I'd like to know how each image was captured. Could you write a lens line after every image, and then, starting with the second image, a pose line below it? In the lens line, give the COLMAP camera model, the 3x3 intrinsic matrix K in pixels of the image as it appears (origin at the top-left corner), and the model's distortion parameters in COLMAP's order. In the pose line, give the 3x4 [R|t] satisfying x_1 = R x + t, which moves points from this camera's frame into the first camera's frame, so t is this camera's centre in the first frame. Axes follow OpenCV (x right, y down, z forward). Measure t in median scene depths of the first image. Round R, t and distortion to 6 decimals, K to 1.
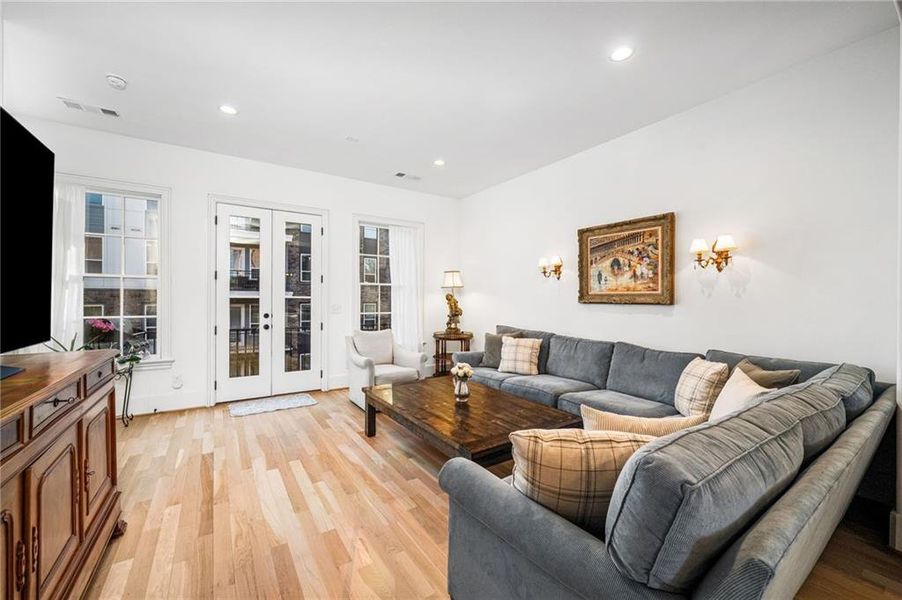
lens RADIAL K [[354.3, 0, 448.6], [0, 354.3, 297.6], [0, 0, 1]] dist [0.000685, -0.000110]
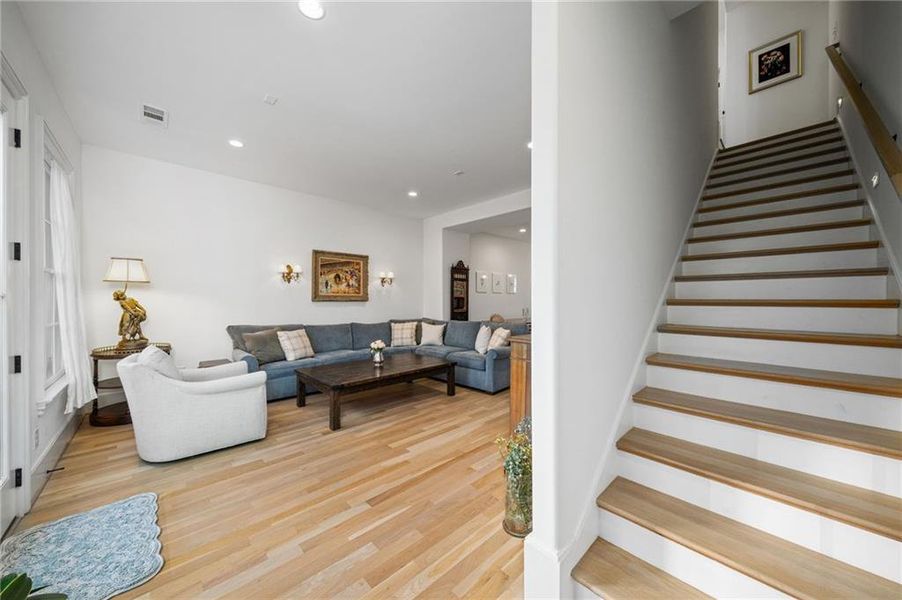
lens RADIAL K [[313.3, 0, 447.6], [0, 313.3, 302.3], [0, 0, 1]] dist [-0.002098, -0.000072]
pose [[-0.161639, -0.014209, 0.986748, -1.032486], [-0.004631, 0.999896, 0.013640, -0.000034], [-0.986839, -0.002365, -0.161689, 0.716032]]
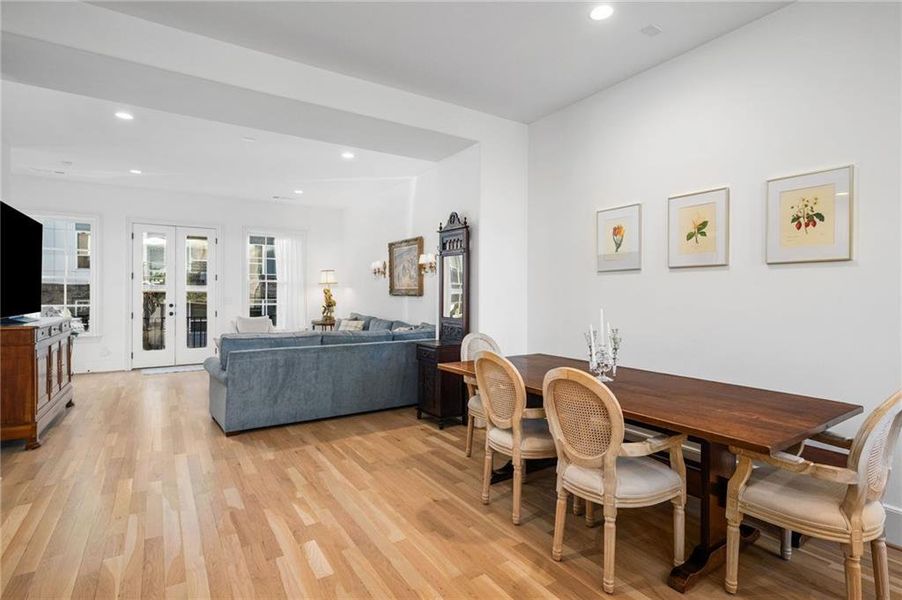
lens RADIAL K [[442.6, 0, 450.1], [0, 442.6, 293.8], [0, 0, 1]] dist [0.002834, -0.000757]
pose [[0.999986, -0.000804, -0.005305, 0.657866], [0.000808, 0.999999, 0.000794, 0.008854], [0.005304, -0.000799, 0.999986, -0.800759]]
